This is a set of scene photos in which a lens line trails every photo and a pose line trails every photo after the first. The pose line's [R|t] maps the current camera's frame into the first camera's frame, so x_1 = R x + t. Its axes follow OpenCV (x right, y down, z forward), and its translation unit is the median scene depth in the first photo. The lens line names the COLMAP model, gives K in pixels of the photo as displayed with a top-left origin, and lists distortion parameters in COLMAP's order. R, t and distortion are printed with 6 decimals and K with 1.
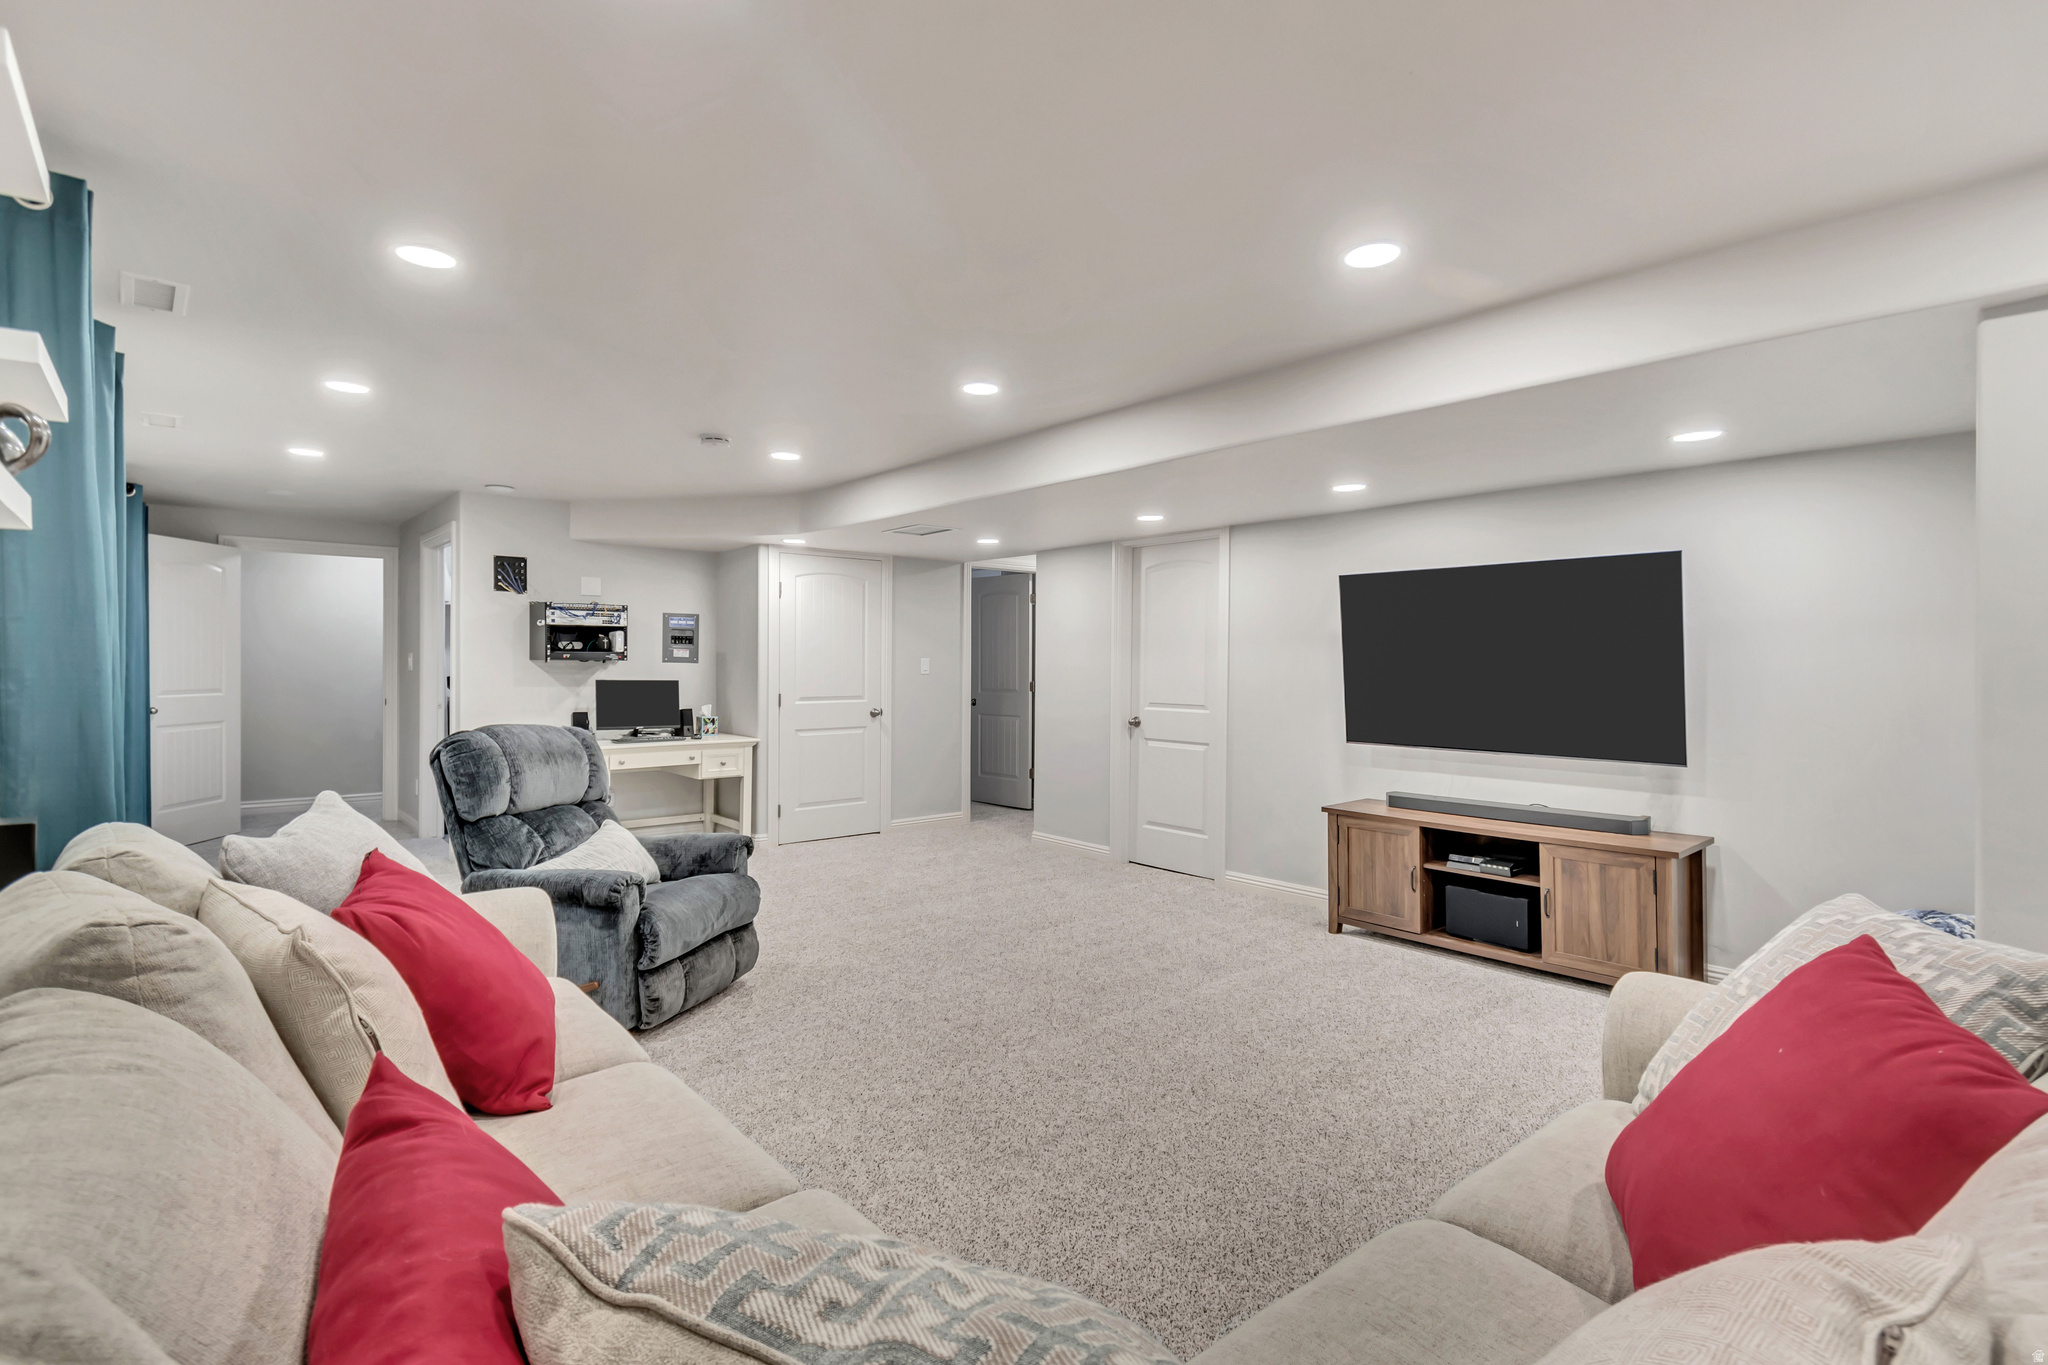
lens RADIAL K [[948.3, 0, 1015.8], [0, 948.3, 677.0], [0, 0, 1]] dist [0.009064, -0.000653]
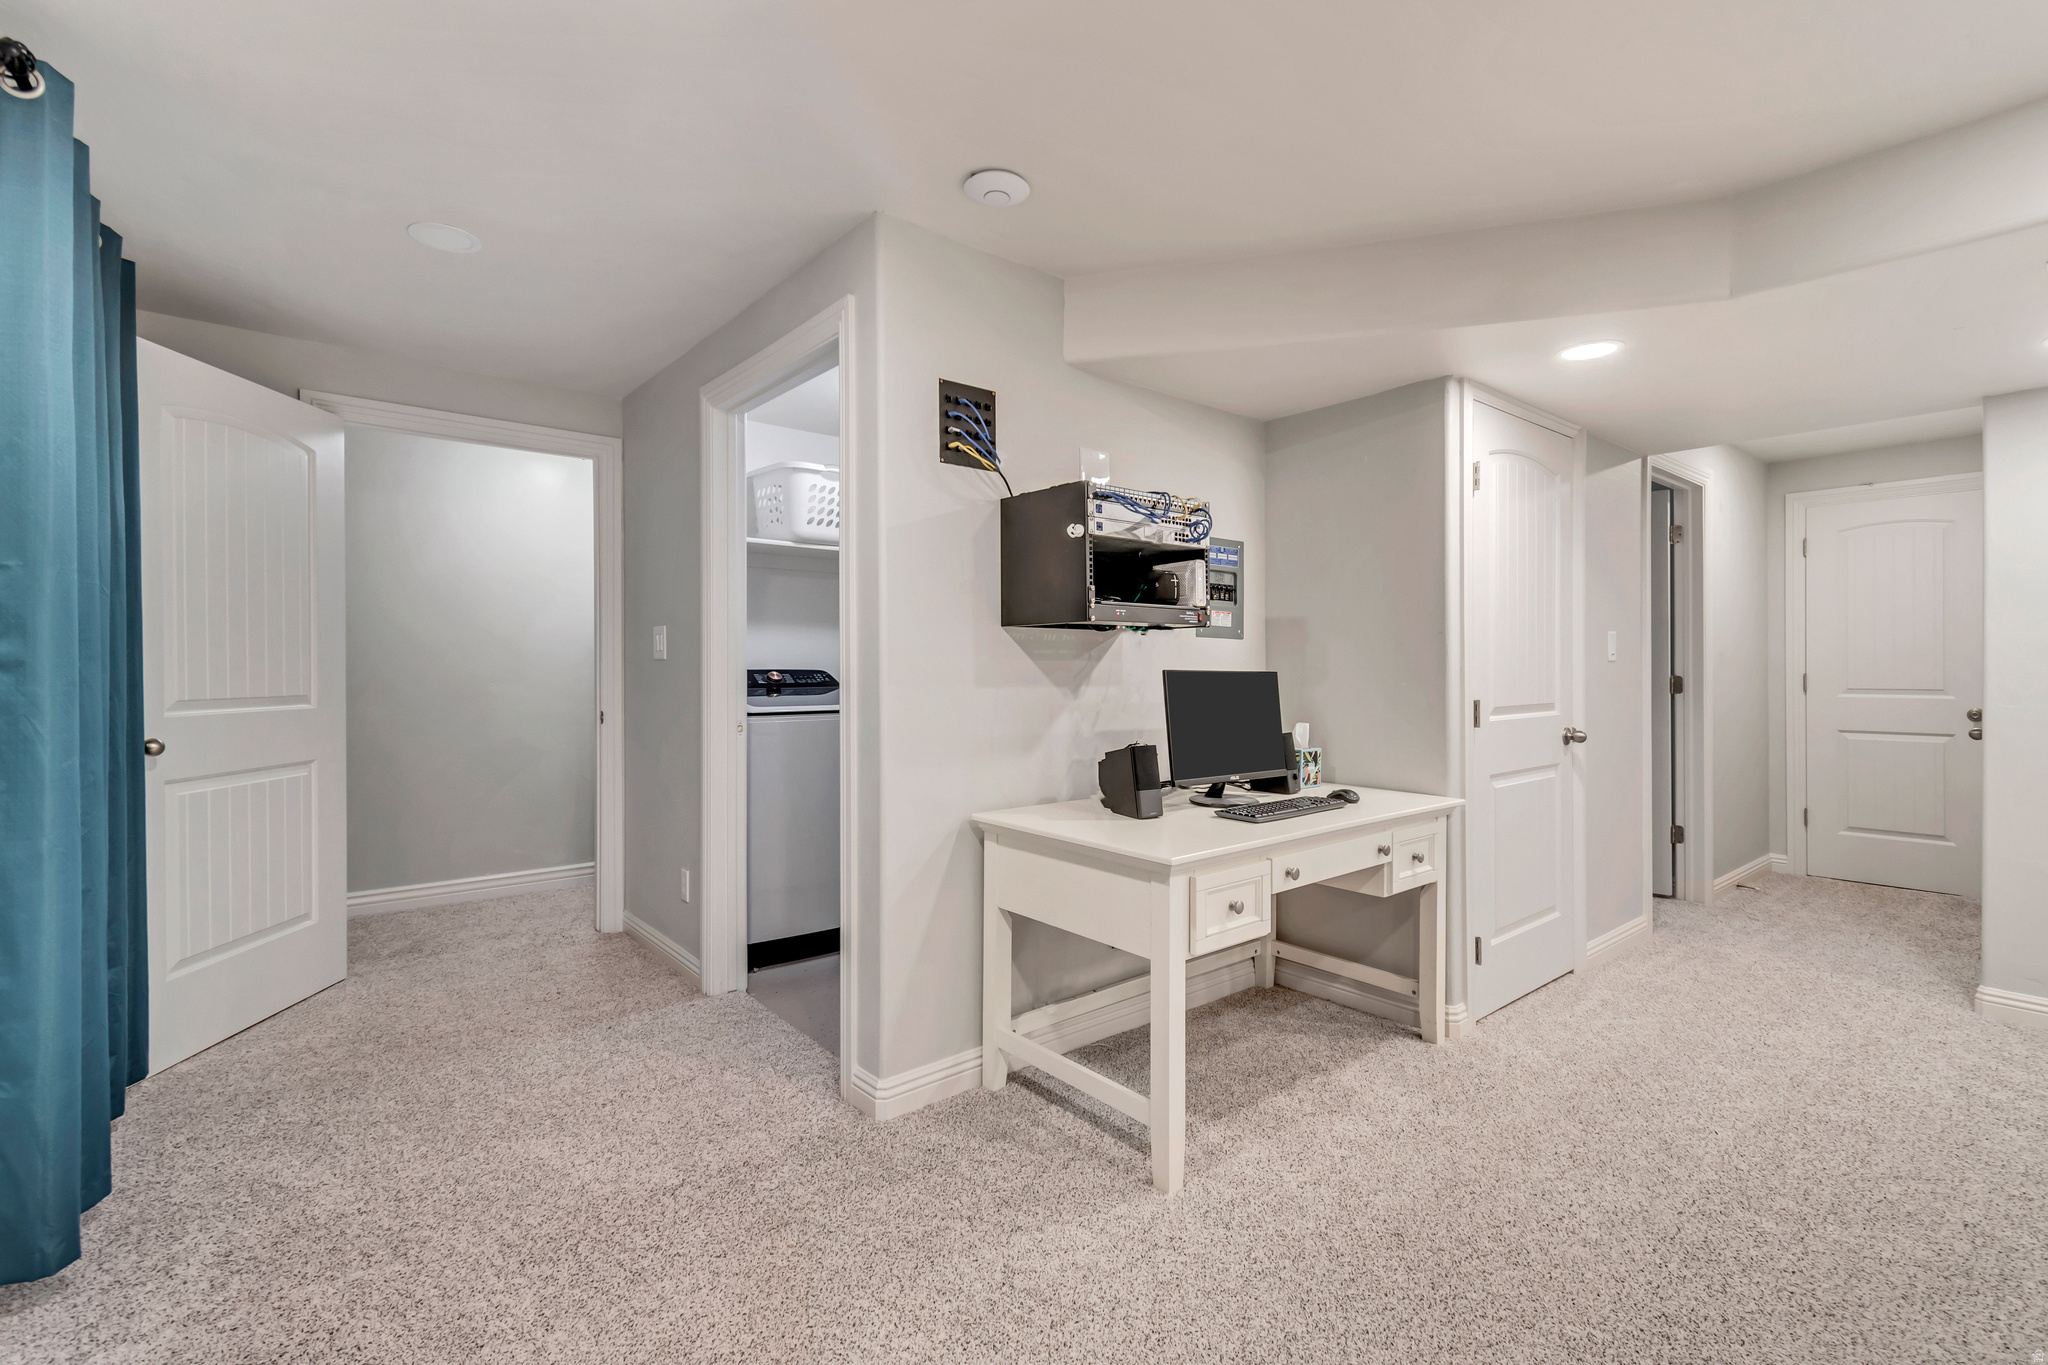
lens RADIAL K [[948.3, 0, 1059.5], [0, 948.3, 674.5], [0, 0, 1]] dist [0.009064, -0.000653]
pose [[0.999834, -0.005648, -0.017295, -0.472908], [0.005514, 0.999954, -0.007806, 0.008109], [0.017338, 0.007709, 0.999820, 0.558009]]
